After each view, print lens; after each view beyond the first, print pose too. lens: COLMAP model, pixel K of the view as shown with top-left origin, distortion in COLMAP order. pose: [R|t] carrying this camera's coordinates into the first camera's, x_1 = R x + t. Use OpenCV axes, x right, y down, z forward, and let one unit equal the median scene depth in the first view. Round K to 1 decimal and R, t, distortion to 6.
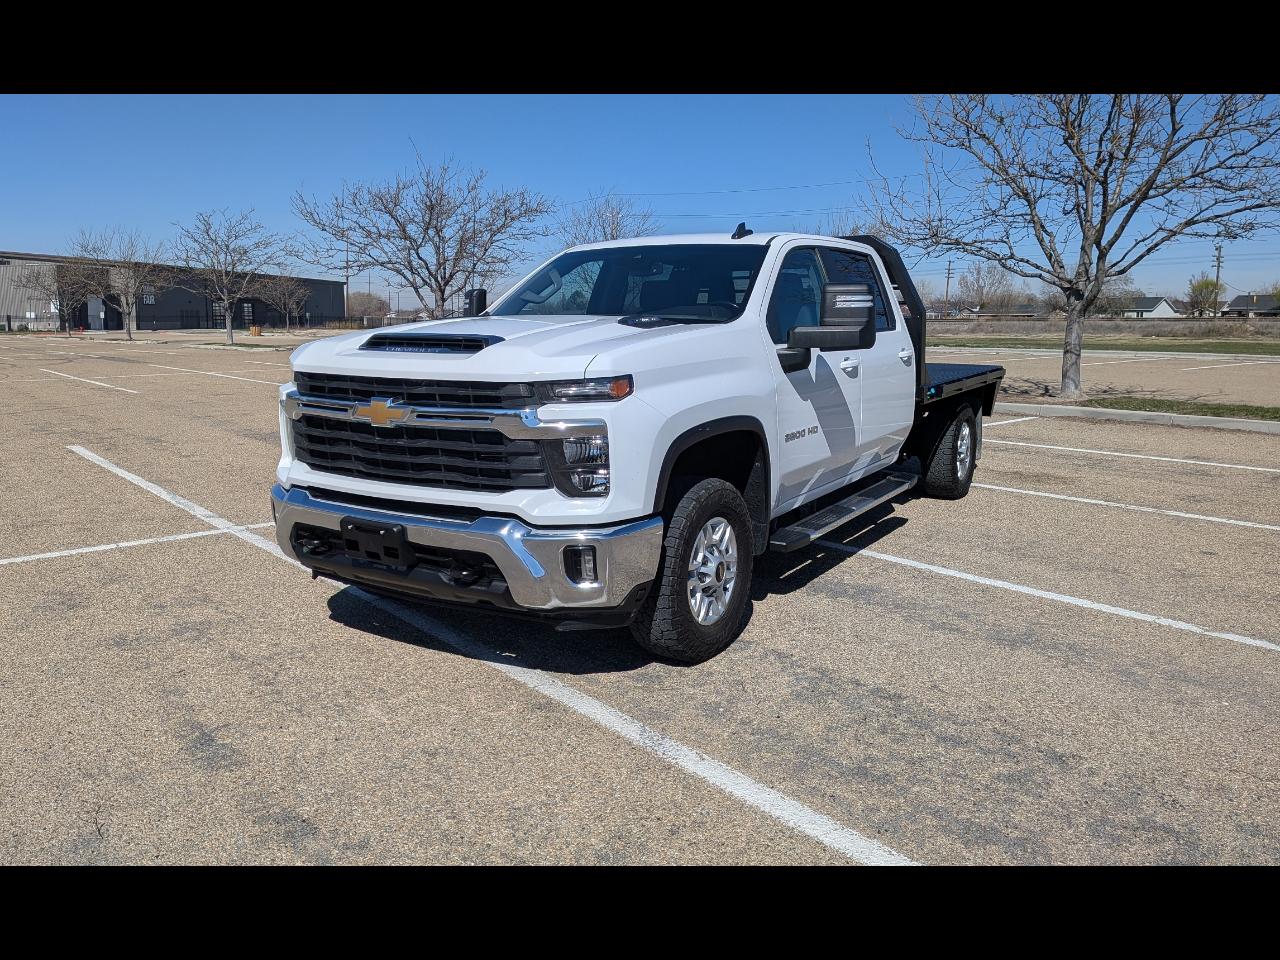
lens RADIAL K [[971.0, 0, 641.2], [0, 971.0, 450.0], [0, 0, 1]] dist [0.053546, -0.077636]
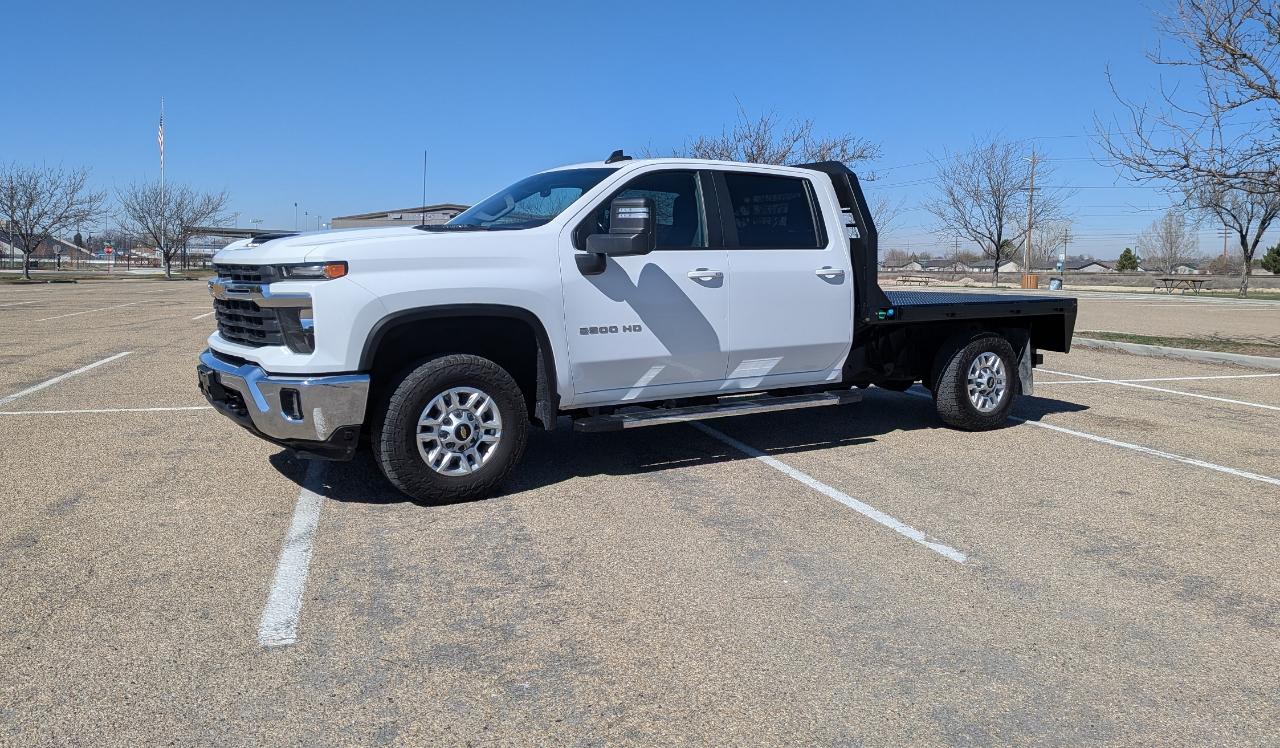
lens RADIAL K [[1000.5, 0, 680.4], [0, 1000.5, 320.3], [0, 0, 1]] dist [0.047364, -0.068680]
pose [[0.920714, 0.033884, -0.388765, 0.768560], [-0.066917, 0.995176, -0.071743, 0.056011], [0.384459, 0.092070, 0.918539, -0.048096]]
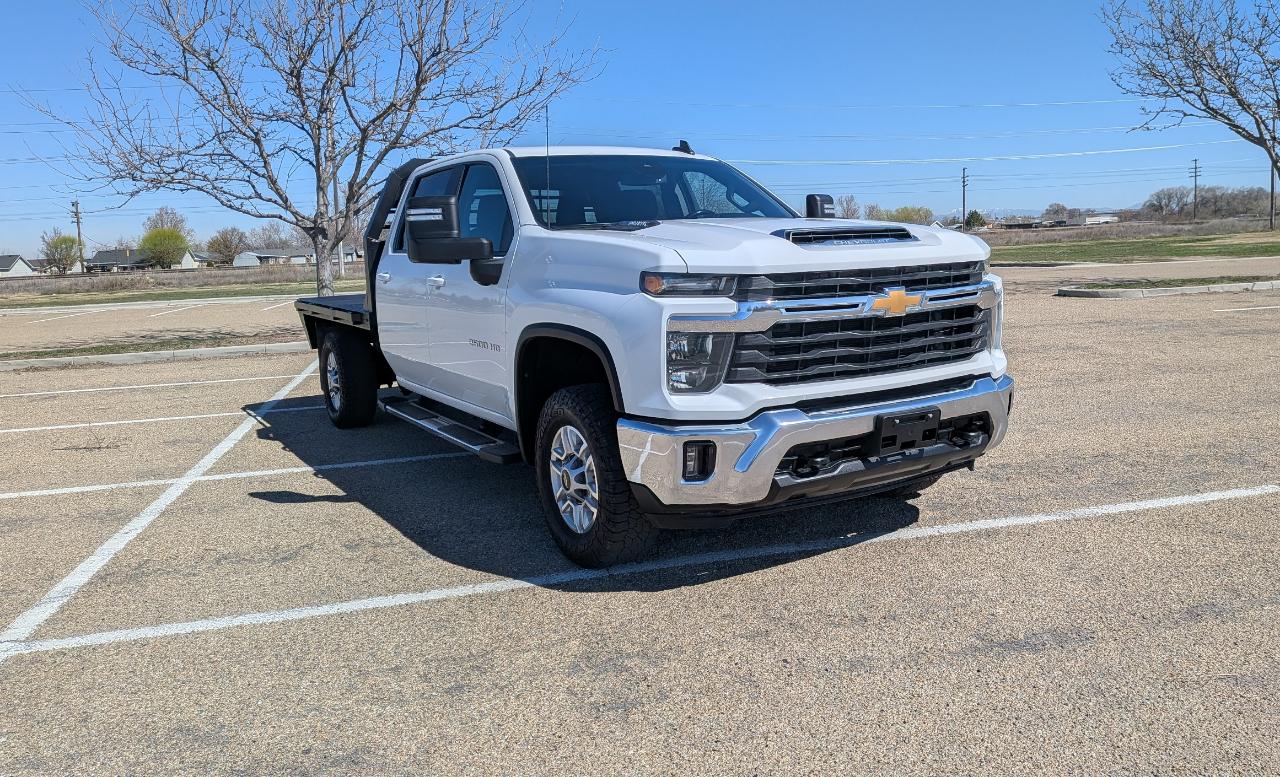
lens RADIAL K [[998.3, 0, 643.2], [0, 998.3, 383.4], [0, 0, 1]] dist [0.023123, -0.054618]
pose [[0.432610, -0.137948, 0.890965, -1.119825], [0.164704, 0.983687, 0.072332, -0.062489], [-0.886409, 0.115454, 0.448274, 0.673446]]
